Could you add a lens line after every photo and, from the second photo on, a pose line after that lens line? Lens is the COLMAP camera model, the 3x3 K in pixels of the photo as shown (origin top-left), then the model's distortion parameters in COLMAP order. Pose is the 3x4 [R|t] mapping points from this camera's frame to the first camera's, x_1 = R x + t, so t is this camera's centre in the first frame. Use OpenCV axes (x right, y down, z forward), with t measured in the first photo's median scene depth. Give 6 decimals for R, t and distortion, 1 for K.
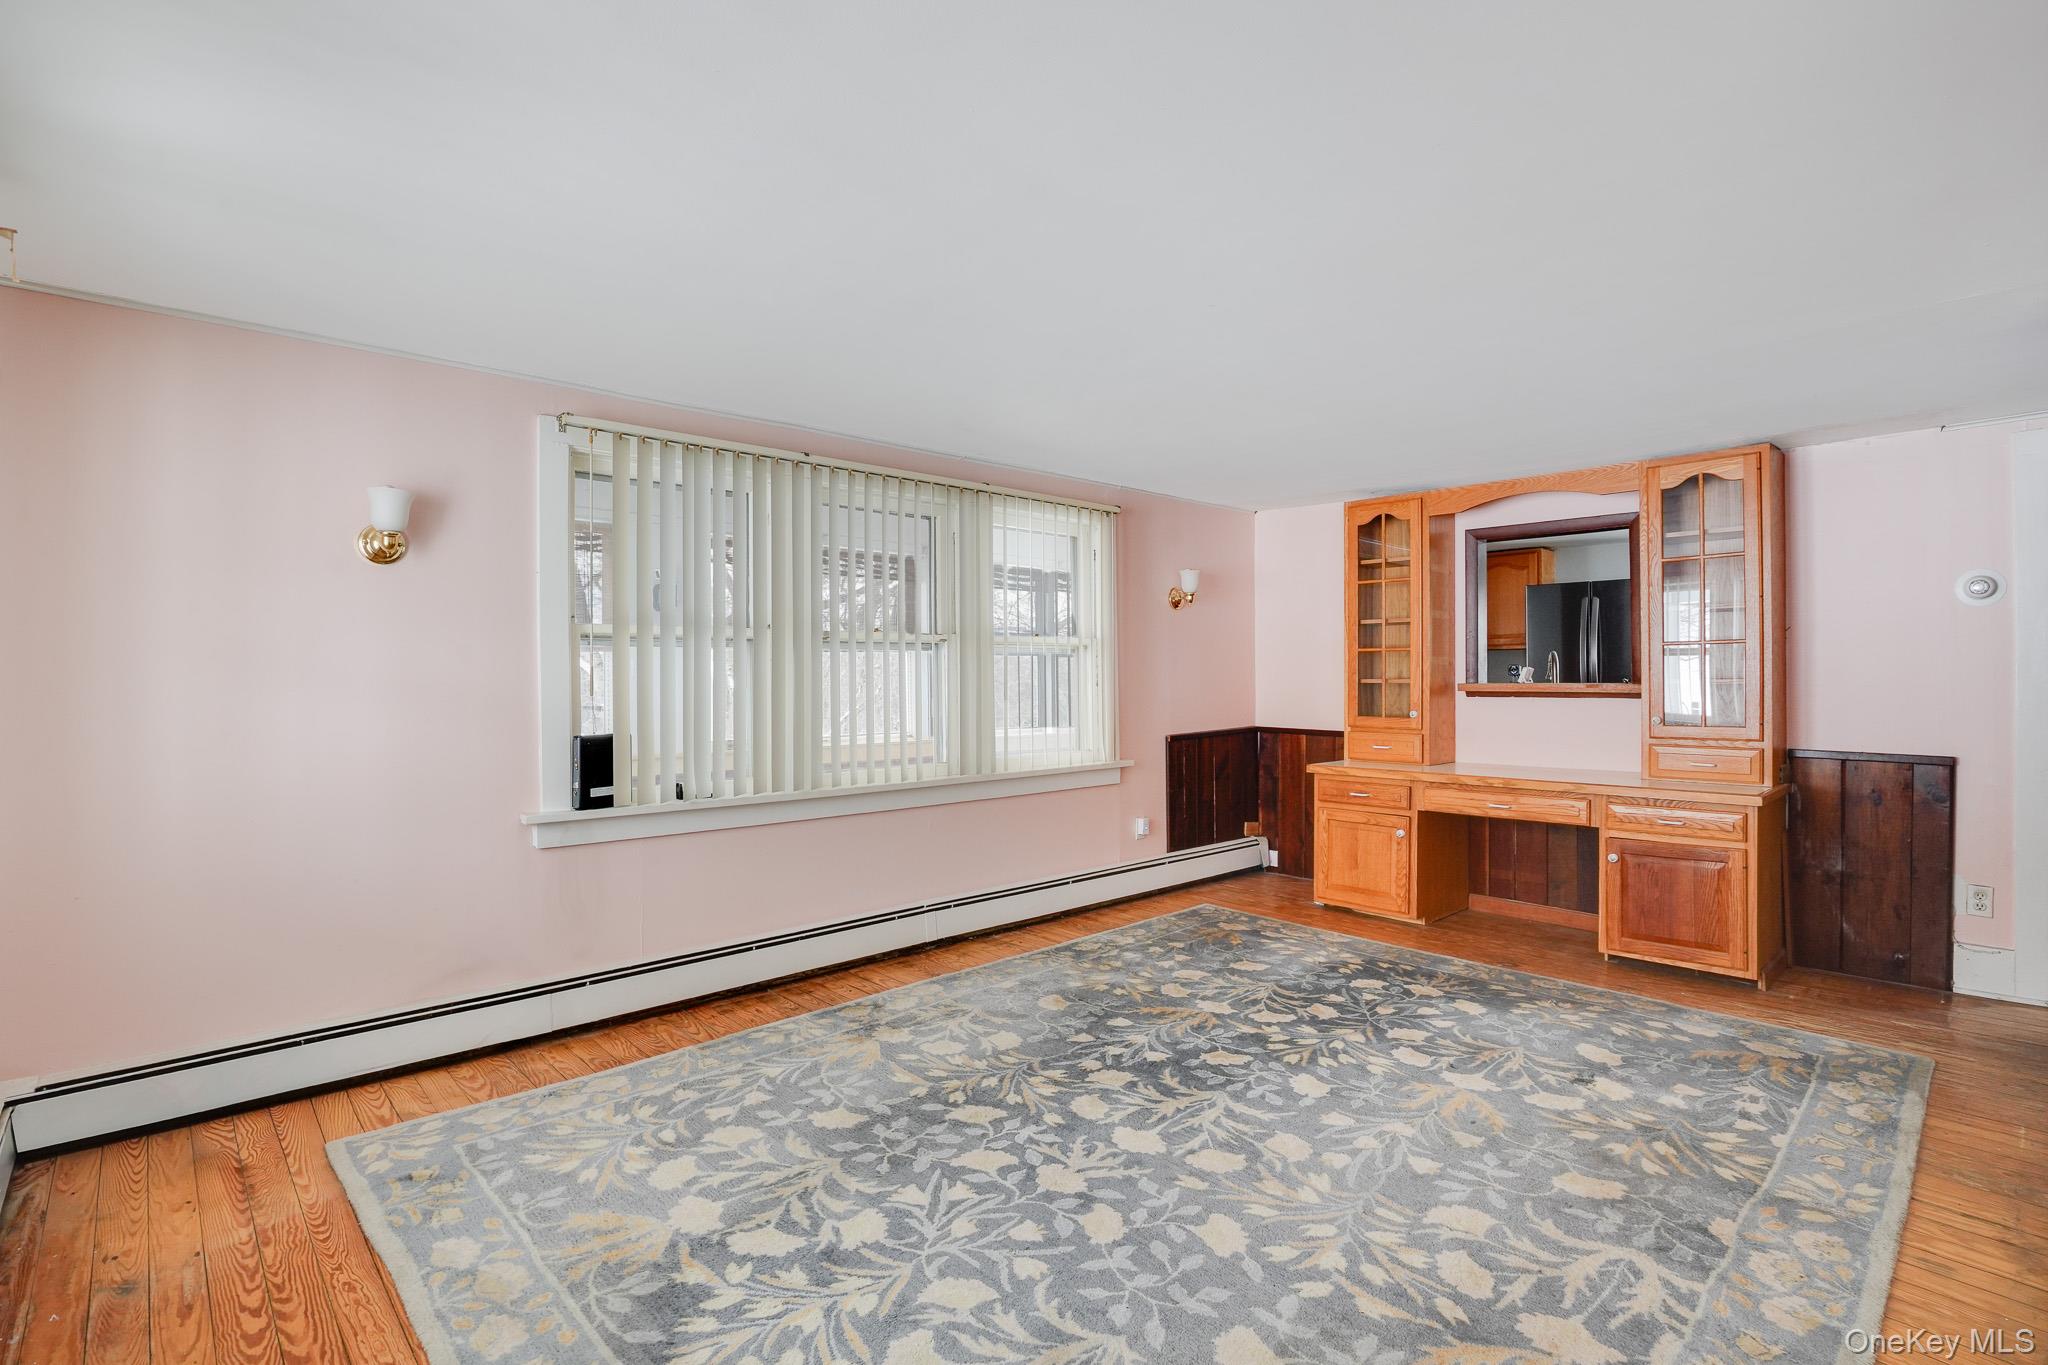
lens RADIAL K [[950.3, 0, 1011.5], [0, 950.3, 678.4], [0, 0, 1]] dist [-0.051267, 0.015564]
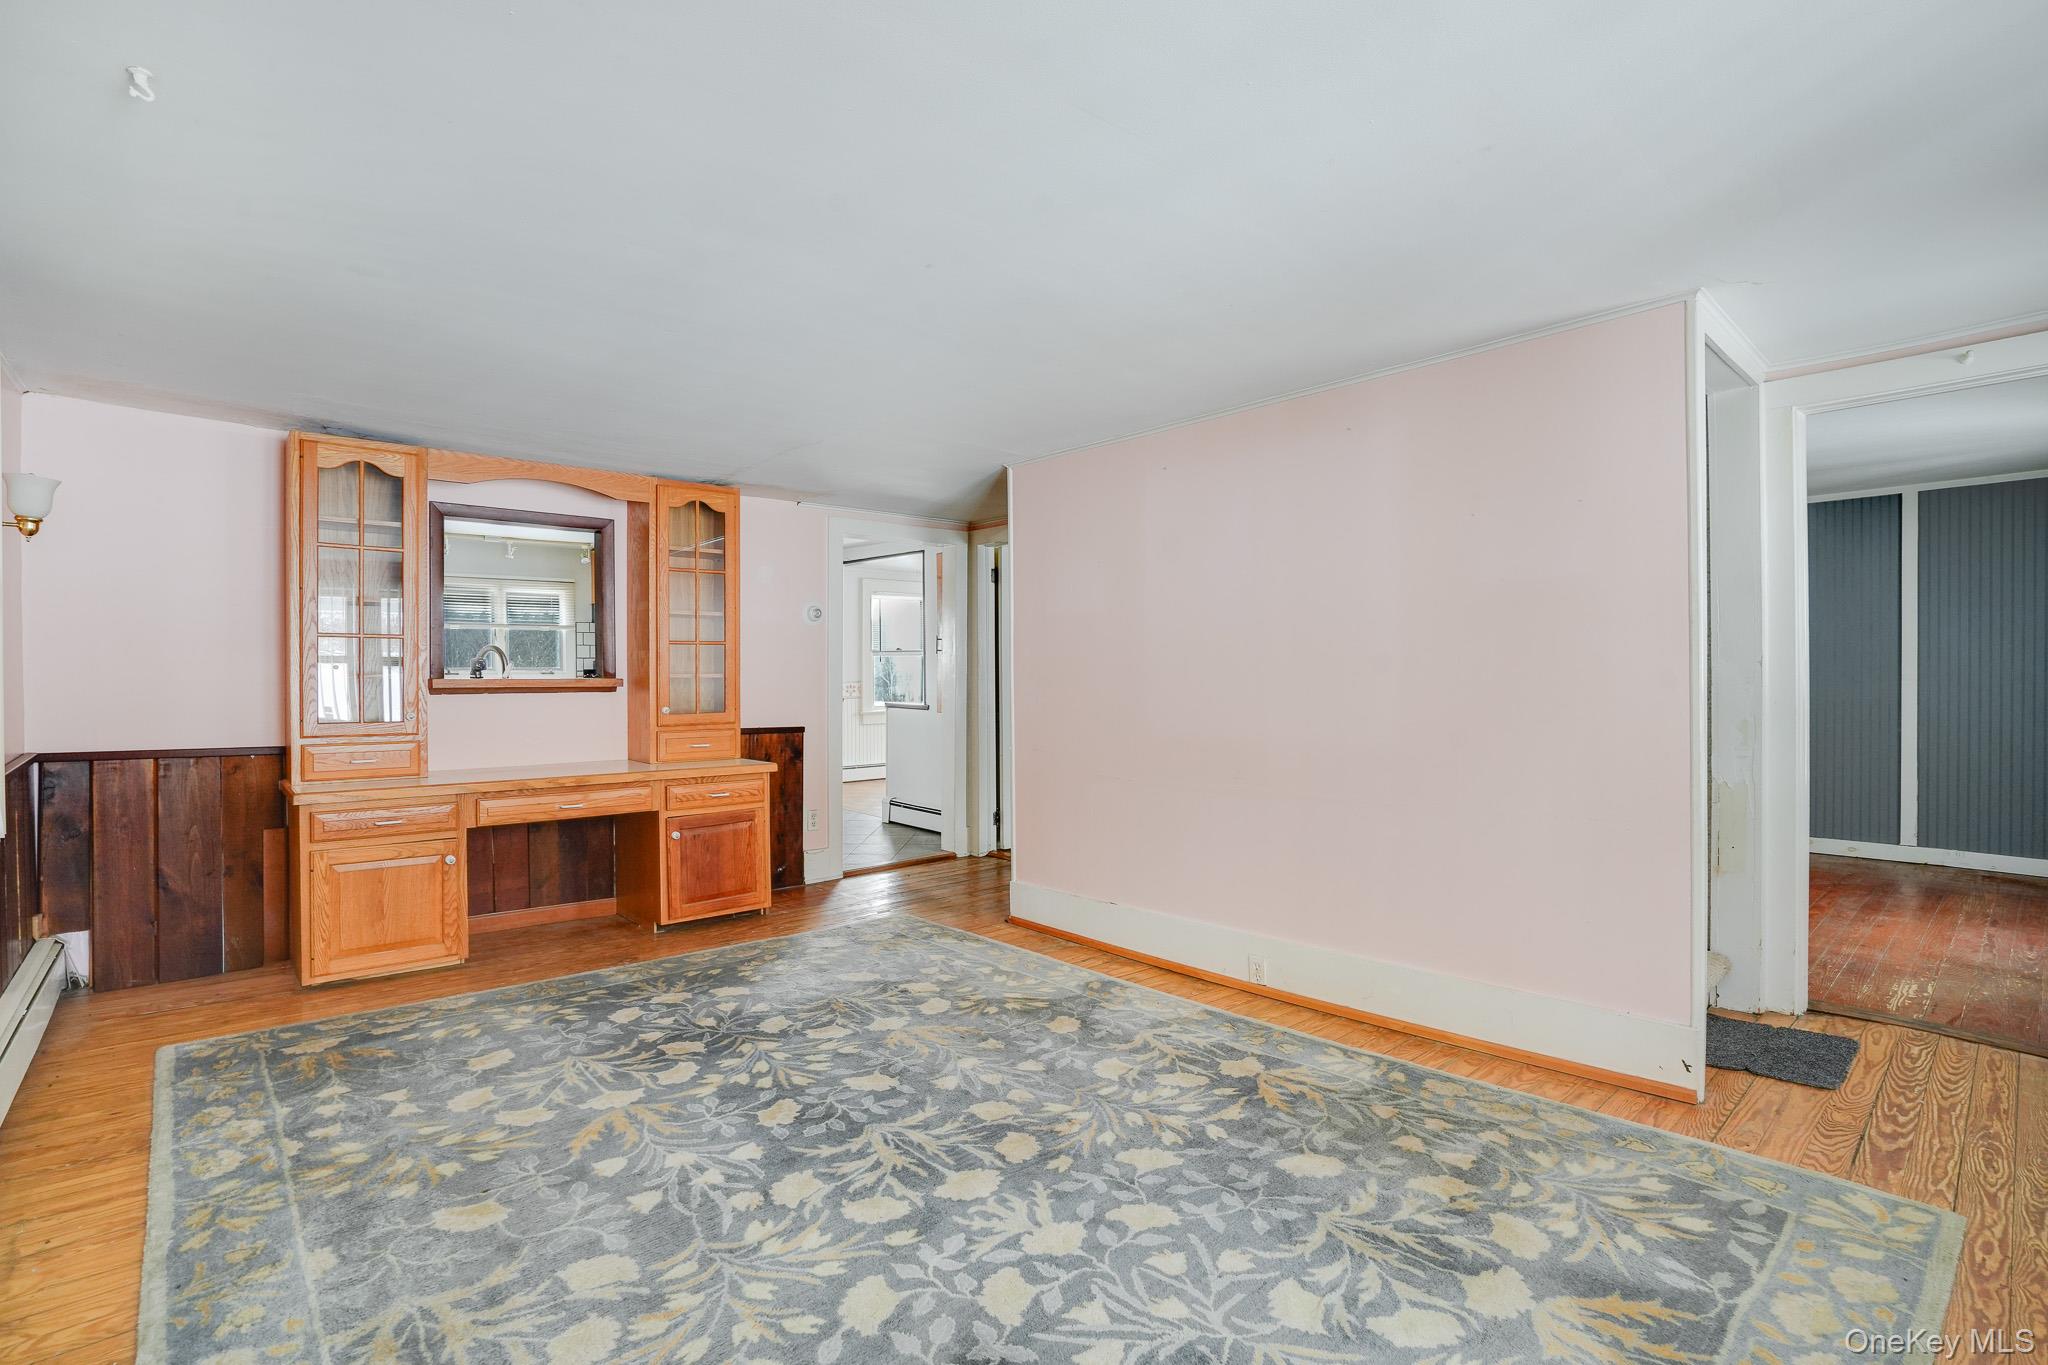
lens RADIAL K [[950.3, 0, 1010.4], [0, 950.3, 685.1], [0, 0, 1]] dist [-0.051267, 0.015564]
pose [[0.028798, -0.005975, 0.999567, -0.555624], [0.002022, 0.999980, 0.005919, 0.011449], [-0.999583, 0.001851, 0.028810, 0.695954]]
